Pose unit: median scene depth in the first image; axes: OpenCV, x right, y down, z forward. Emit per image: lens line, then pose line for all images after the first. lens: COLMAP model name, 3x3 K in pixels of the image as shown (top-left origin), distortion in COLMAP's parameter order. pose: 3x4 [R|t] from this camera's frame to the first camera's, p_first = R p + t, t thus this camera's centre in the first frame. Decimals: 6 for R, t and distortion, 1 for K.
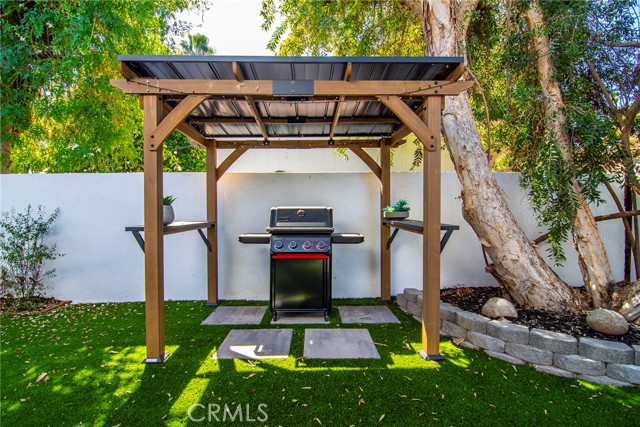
lens RADIAL K [[314.9, 0, 320.0], [0, 314.9, 213.5], [0, 0, 1]] dist [-0.003425, -0.000407]
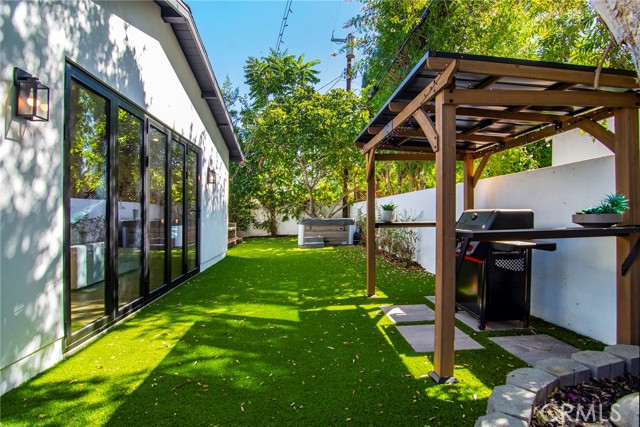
lens RADIAL K [[310.8, 0, 318.8], [0, 310.8, 215.5], [0, 0, 1]] dist [-0.005108, -0.000619]
pose [[0.050704, 0.011708, -0.998645, 1.236411], [-0.001231, 0.999931, 0.011660, -0.021373], [0.998713, 0.000638, 0.050715, 0.615995]]
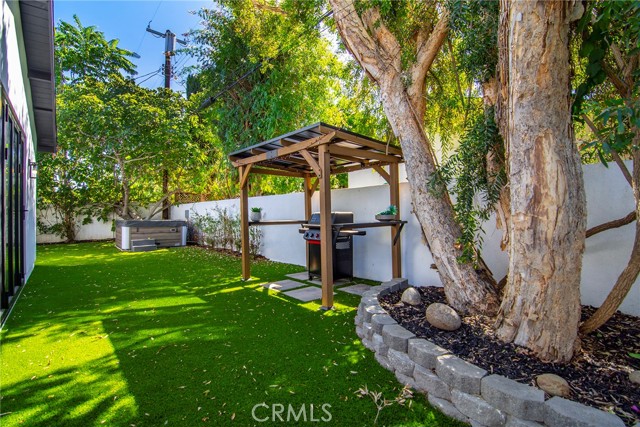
lens RADIAL K [[310.8, 0, 318.8], [0, 310.8, 215.5], [0, 0, 1]] dist [-0.005108, -0.000619]
pose [[0.634401, 0.005396, -0.772986, 1.550557], [-0.006348, 0.999978, 0.001770, -0.013008], [0.772978, 0.003784, 0.634421, -0.017308]]
